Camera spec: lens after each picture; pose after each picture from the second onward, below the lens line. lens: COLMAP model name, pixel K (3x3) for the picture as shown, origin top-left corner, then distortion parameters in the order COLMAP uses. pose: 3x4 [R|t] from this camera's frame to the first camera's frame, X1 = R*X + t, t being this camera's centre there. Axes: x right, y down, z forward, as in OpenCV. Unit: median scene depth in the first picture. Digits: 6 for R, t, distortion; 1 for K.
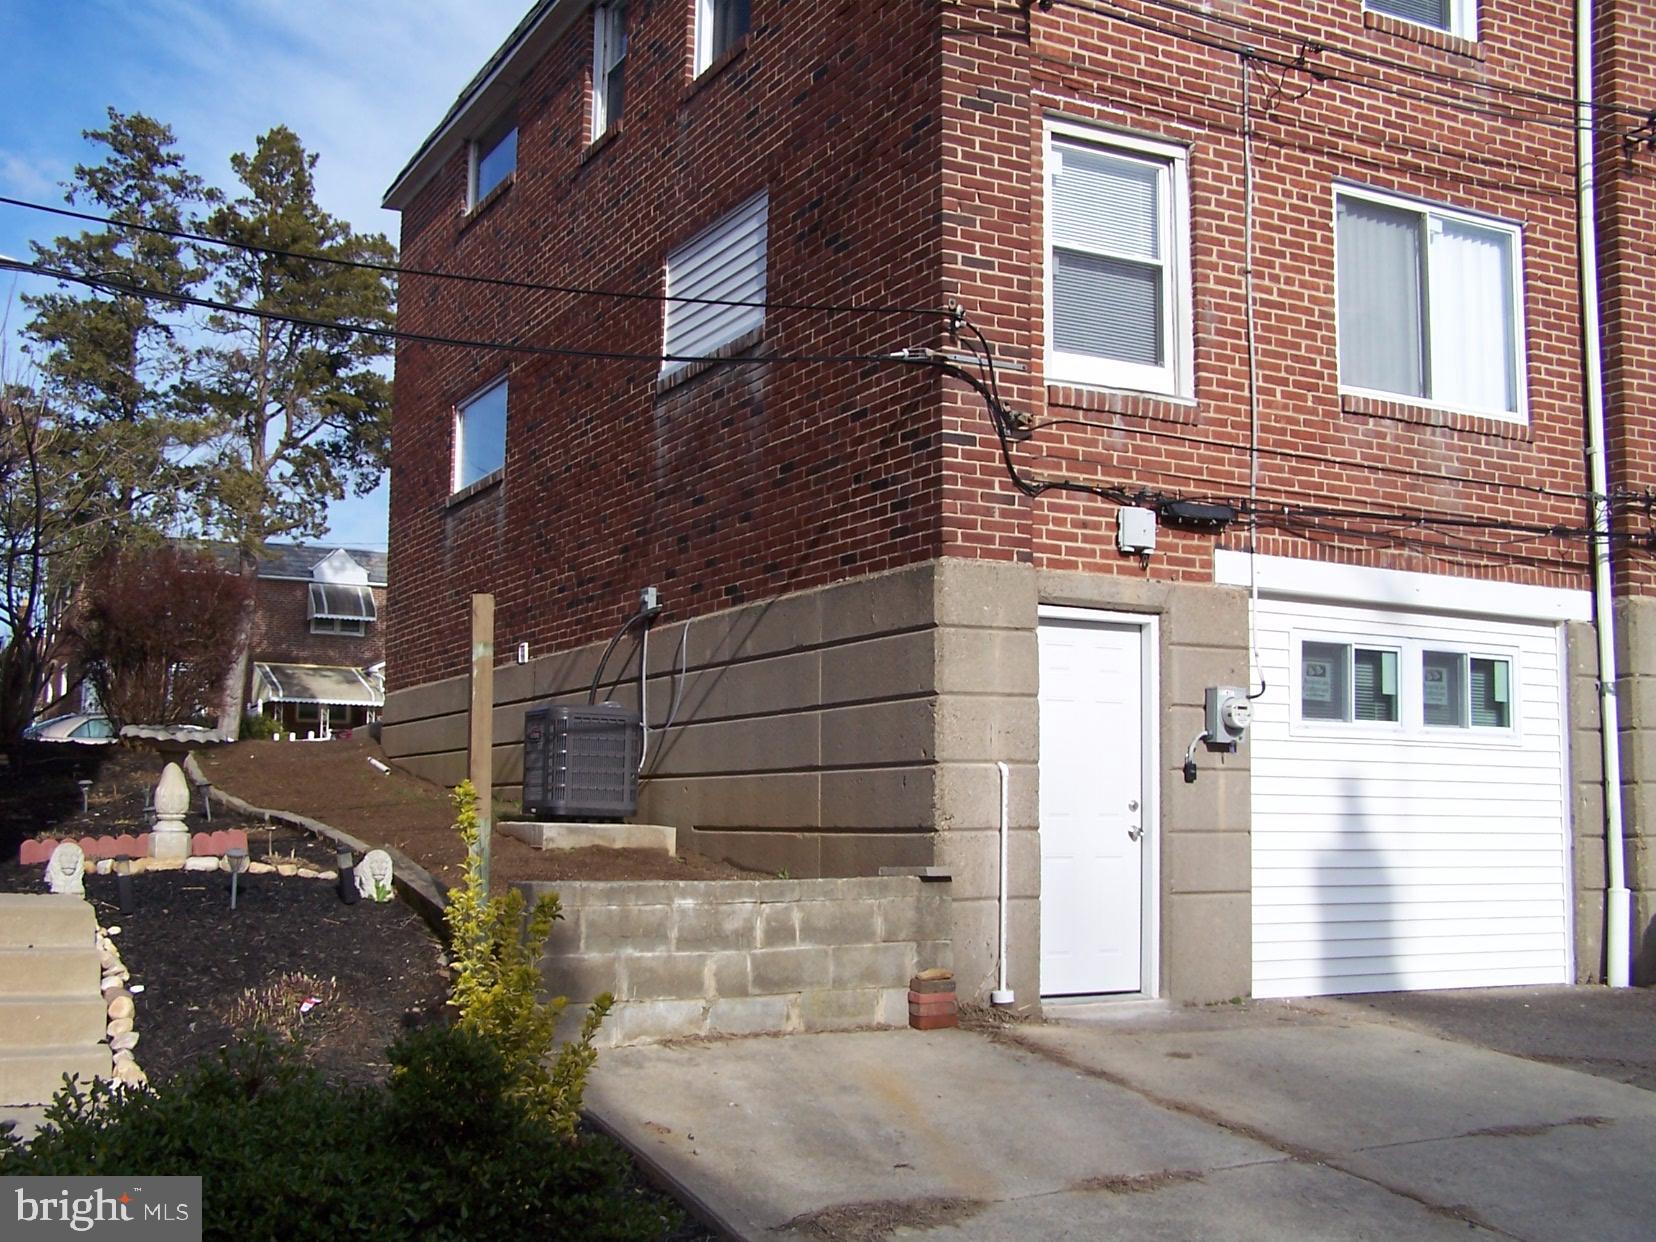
lens RADIAL K [[1849.1, 0, 945.5], [0, 1849.1, 654.4], [0, 0, 1]] dist [-0.127593, 0.000000]
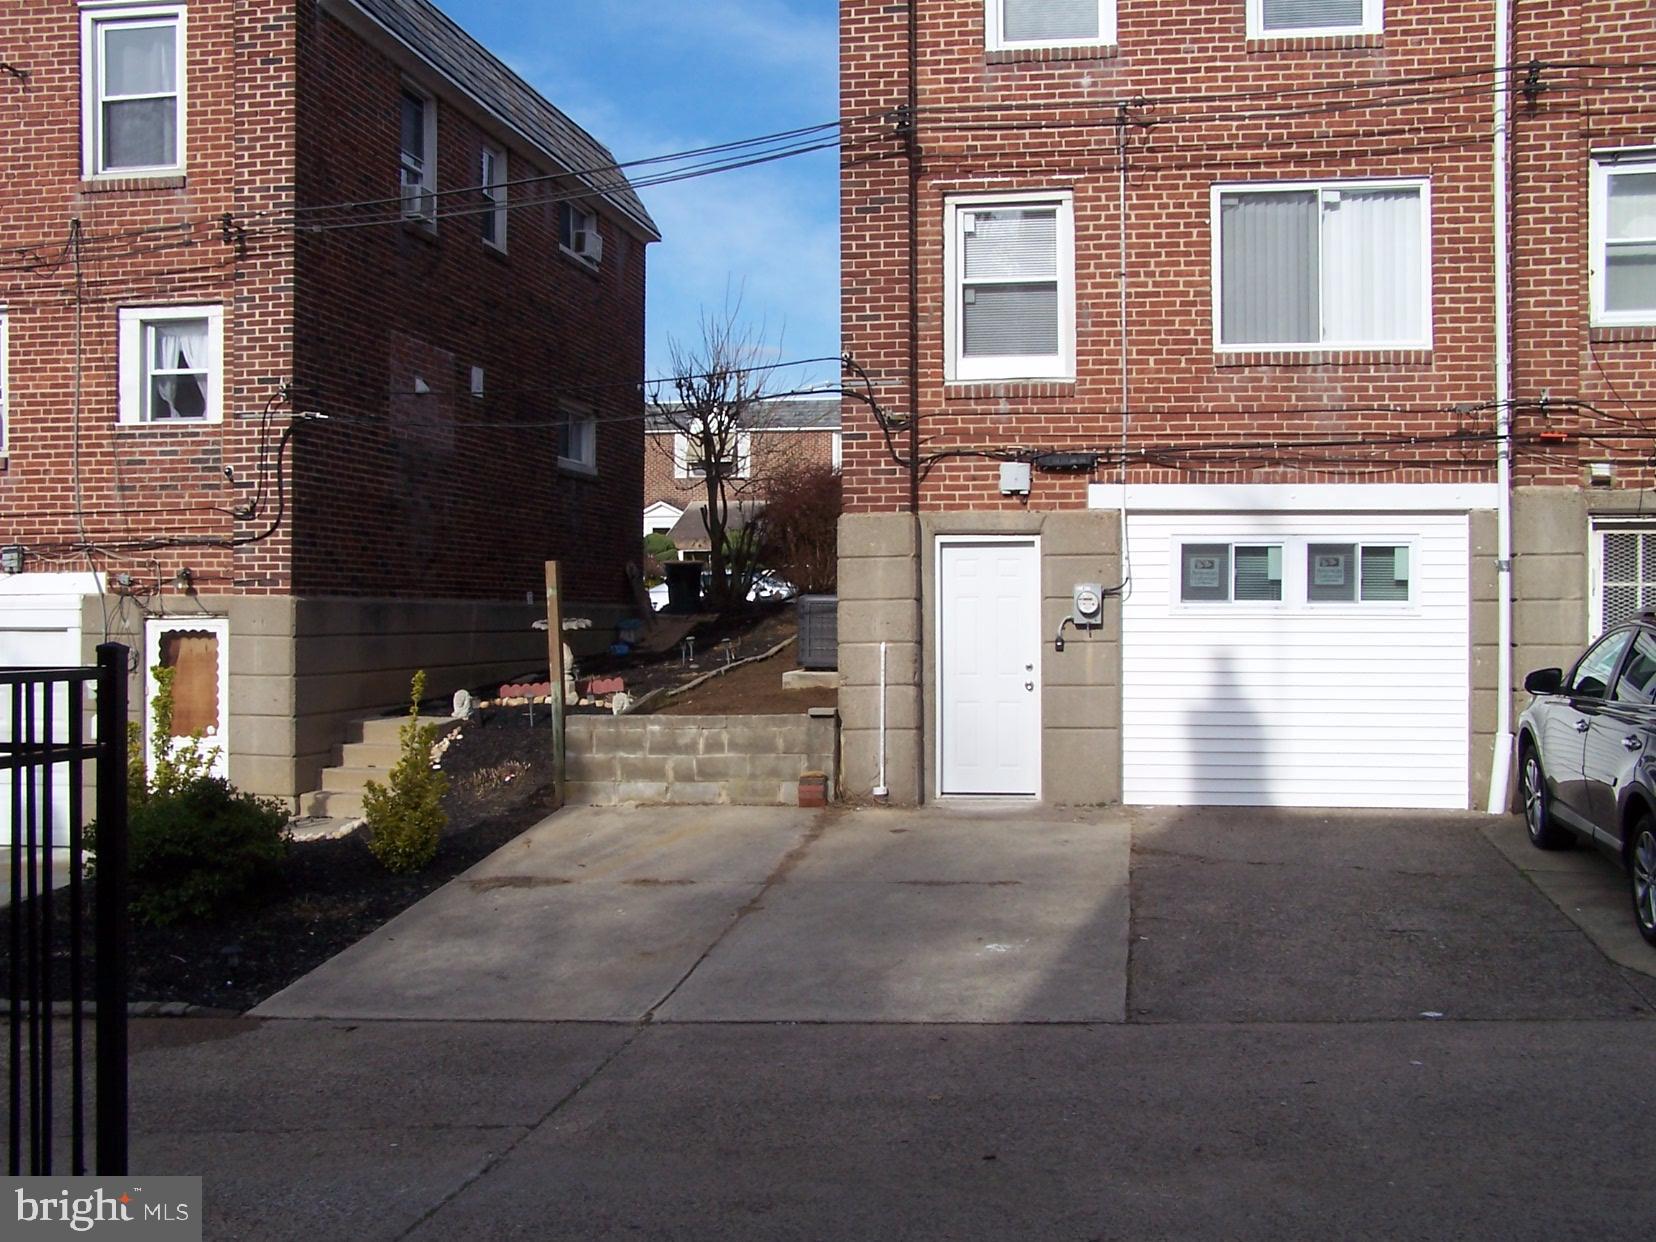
lens RADIAL K [[1849.1, 0, 823.7], [0, 1849.1, 626.2], [0, 0, 1]] dist [-0.127593, 0.000000]
pose [[0.795566, -0.007333, -0.605822, 0.805245], [0.062911, 0.995521, 0.070565, -0.059200], [0.602591, -0.094252, 0.792465, -0.231896]]
